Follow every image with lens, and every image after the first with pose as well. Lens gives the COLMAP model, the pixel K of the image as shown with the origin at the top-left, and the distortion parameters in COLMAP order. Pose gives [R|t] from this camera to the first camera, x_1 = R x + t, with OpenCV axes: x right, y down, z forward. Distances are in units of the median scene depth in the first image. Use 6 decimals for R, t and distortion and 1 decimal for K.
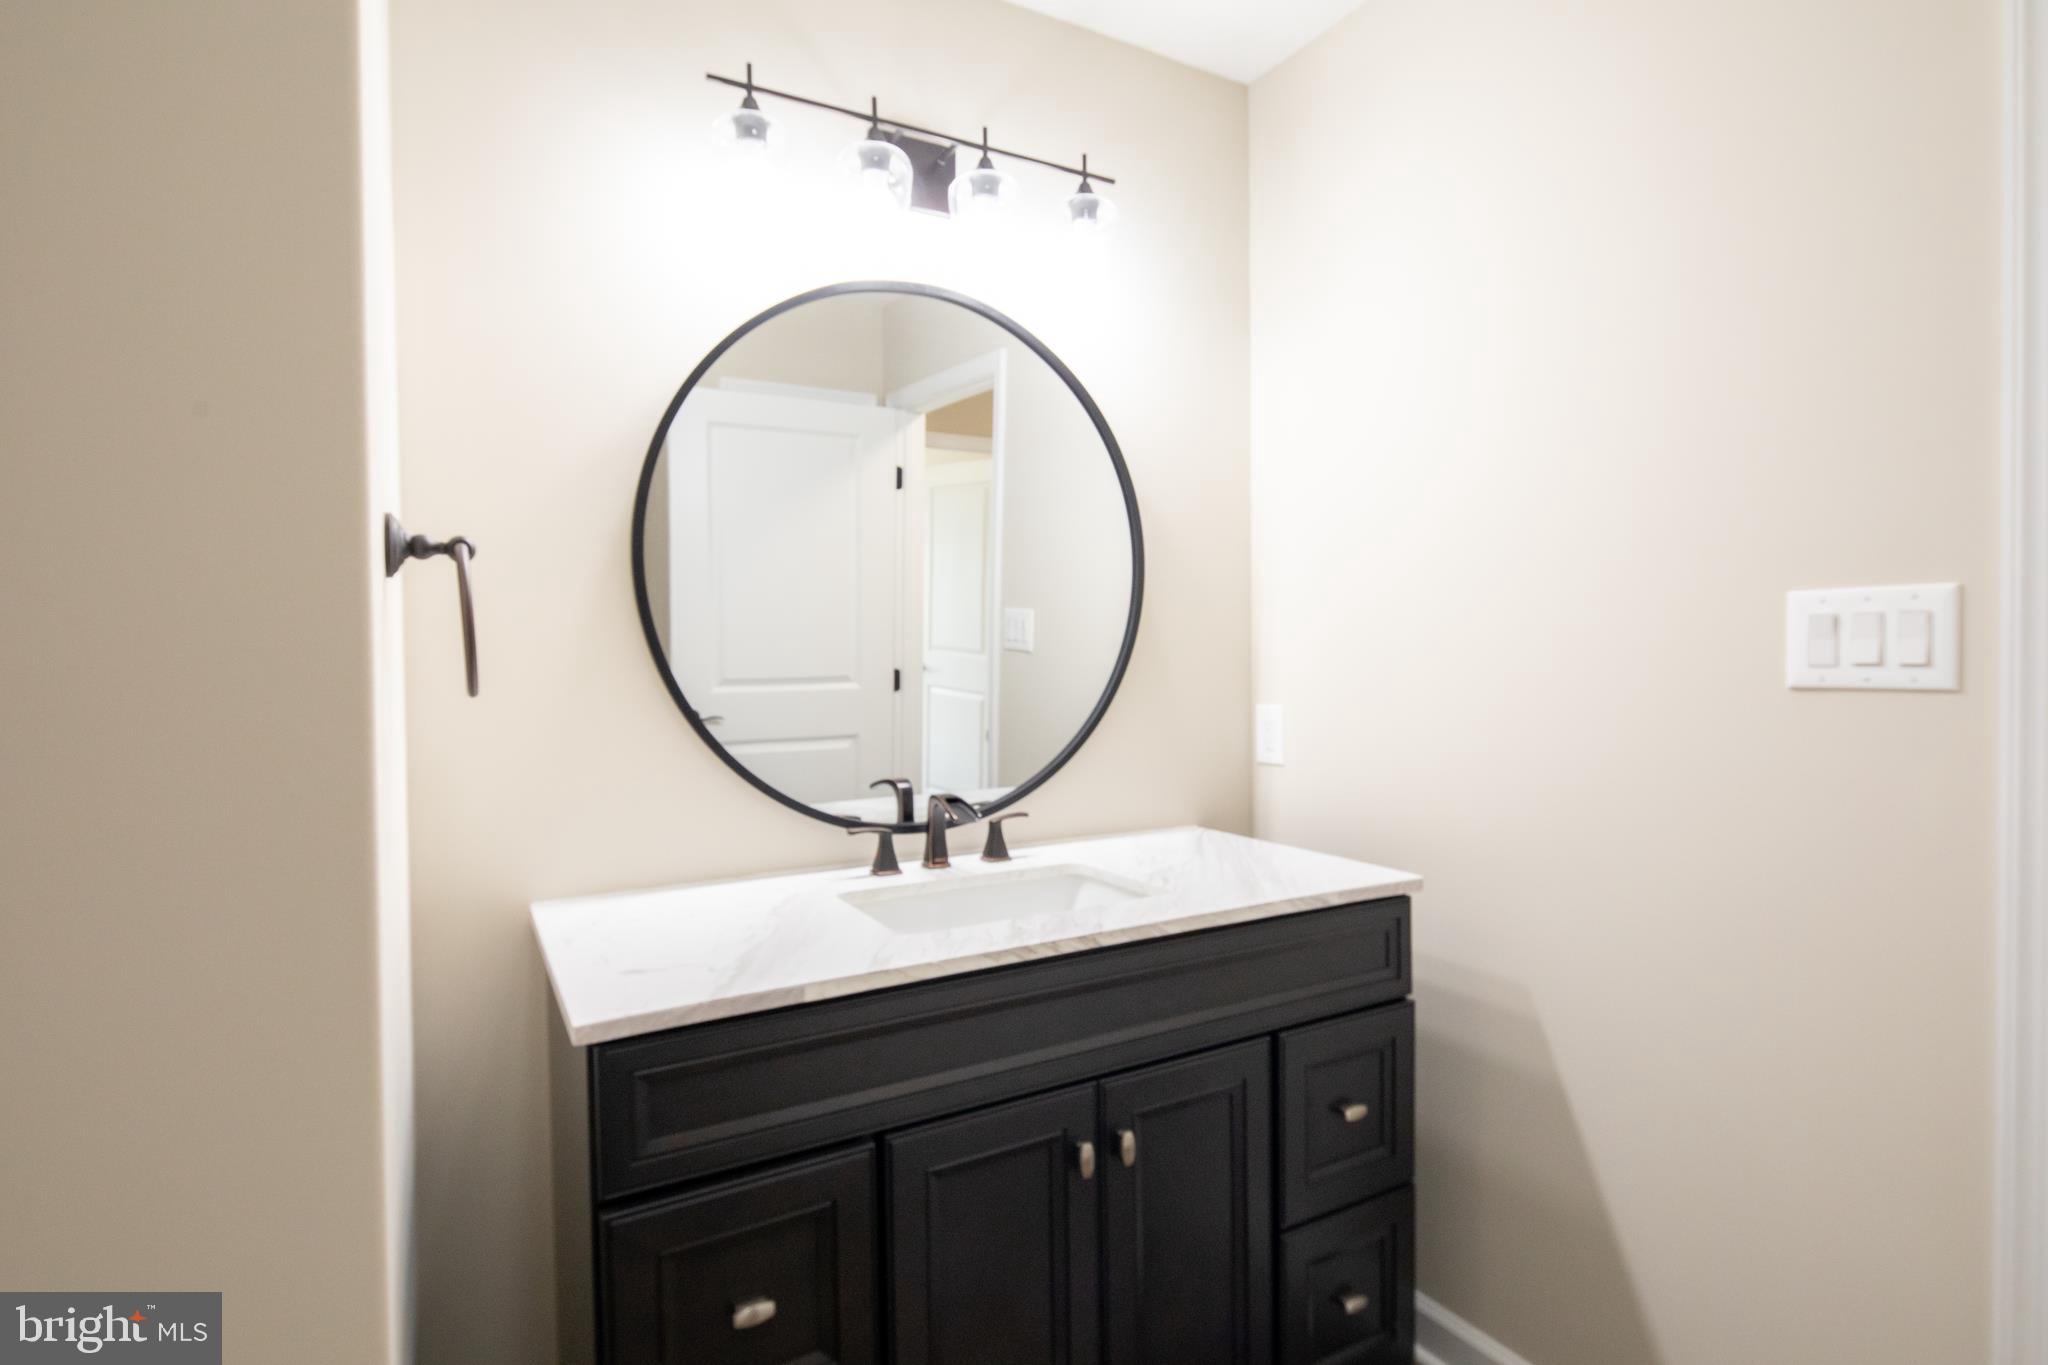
lens RADIAL K [[1013.8, 0, 1025.7], [0, 1013.8, 665.0], [0, 0, 1]] dist [0.004245, -0.004696]
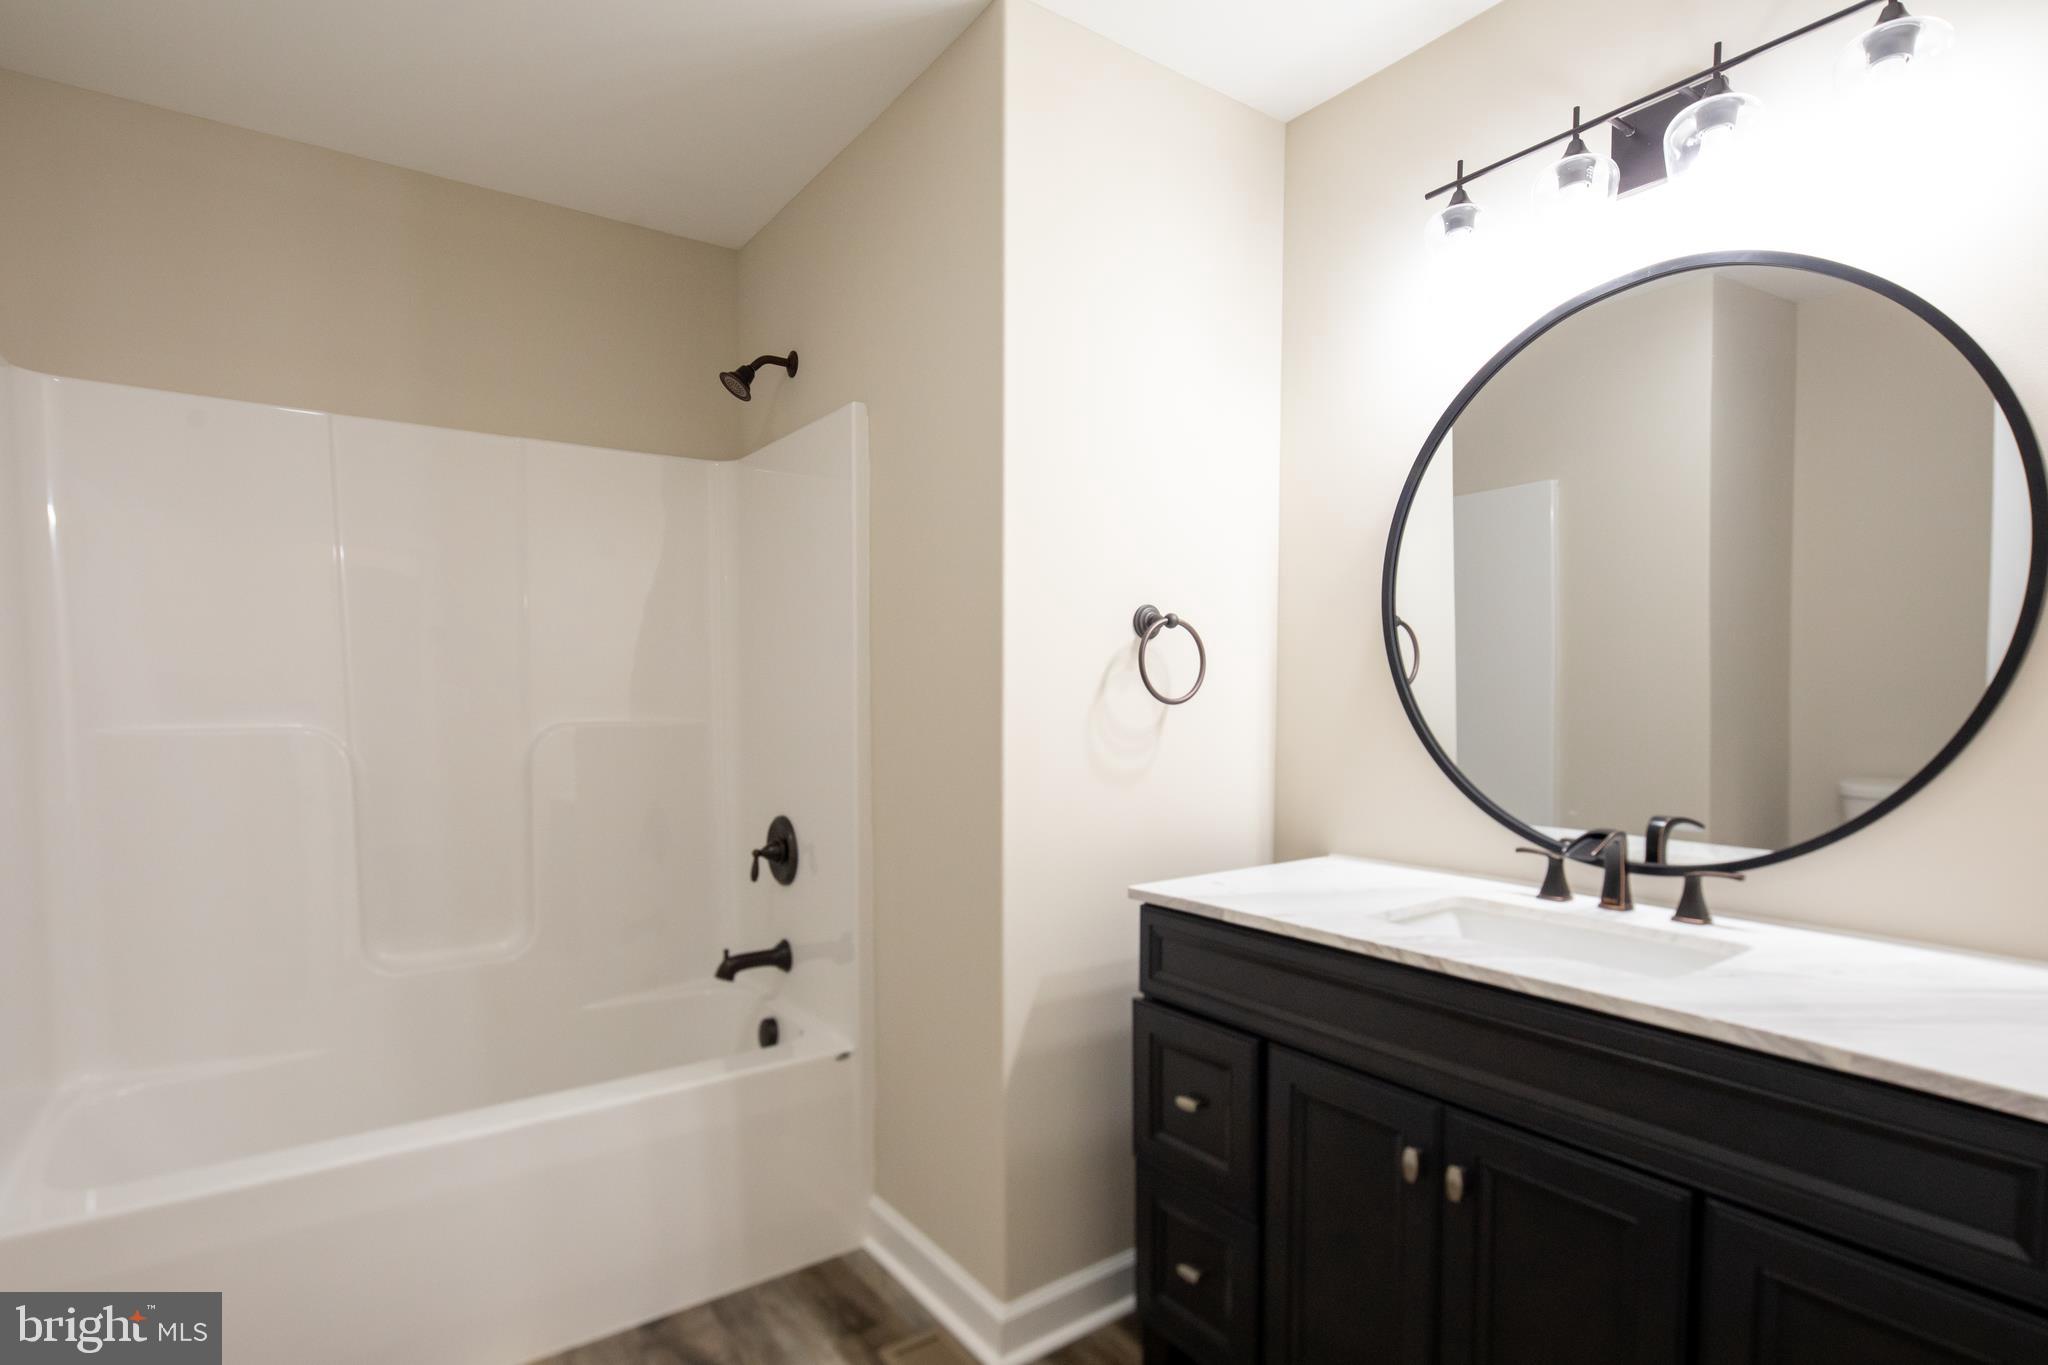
lens RADIAL K [[1031.7, 0, 1032.6], [0, 1031.7, 710.1], [0, 0, 1]] dist [0.001859, -0.001860]
pose [[0.110504, 0.030861, -0.993396, 0.815561], [-0.008183, 0.999512, 0.030140, -0.006860], [0.993842, 0.004799, 0.110702, 0.381173]]
